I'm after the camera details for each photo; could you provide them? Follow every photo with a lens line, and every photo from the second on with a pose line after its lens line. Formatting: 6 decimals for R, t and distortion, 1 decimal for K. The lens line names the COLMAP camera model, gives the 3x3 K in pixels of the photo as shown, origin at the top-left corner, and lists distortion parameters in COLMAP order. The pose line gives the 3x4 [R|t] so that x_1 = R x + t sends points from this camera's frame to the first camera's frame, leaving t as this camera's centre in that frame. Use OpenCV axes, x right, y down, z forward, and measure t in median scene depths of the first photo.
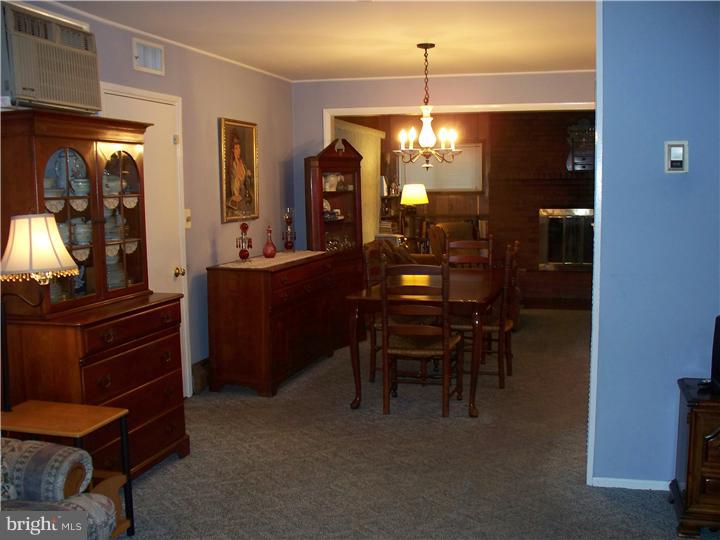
lens RADIAL K [[765.4, 0, 360.0], [0, 765.4, 270.0], [0, 0, 1]] dist [-0.202025, 0.233014]
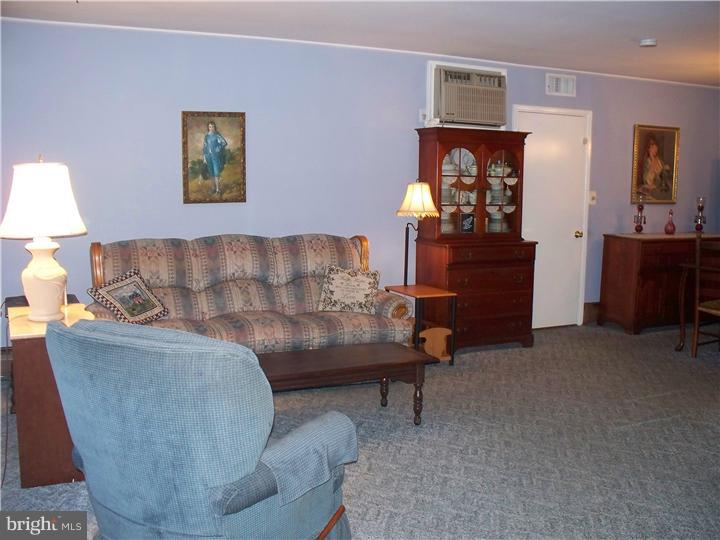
lens RADIAL K [[765.4, 0, 360.0], [0, 765.4, 270.0], [0, 0, 1]] dist [-0.202025, 0.233014]
pose [[0.667188, 0.118280, -0.735439, 0.516558], [-0.107256, 0.992279, 0.062286, 0.023524], [0.737127, 0.037324, 0.674722, -0.242815]]
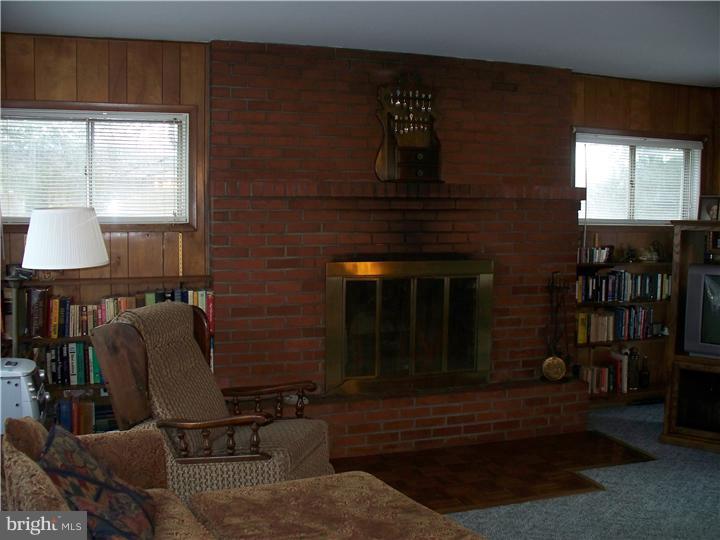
lens RADIAL K [[765.4, 0, 360.0], [0, 765.4, 270.0], [0, 0, 1]] dist [-0.202025, 0.233014]
pose [[0.820297, -0.034464, 0.570899, -0.016837], [0.045120, 0.998971, -0.004525, -0.137377], [-0.570156, 0.029471, 0.821008, 1.141905]]
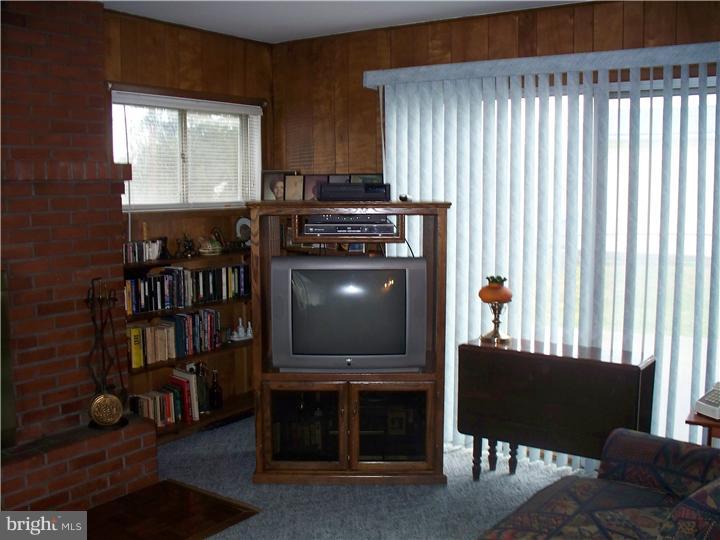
lens RADIAL K [[765.4, 0, 360.0], [0, 765.4, 270.0], [0, 0, 1]] dist [-0.202025, 0.233014]
pose [[0.330566, -0.101287, 0.938332, 0.160861], [0.103355, 0.992130, 0.070683, -0.160569], [-0.938107, 0.073615, 0.338433, 1.320453]]
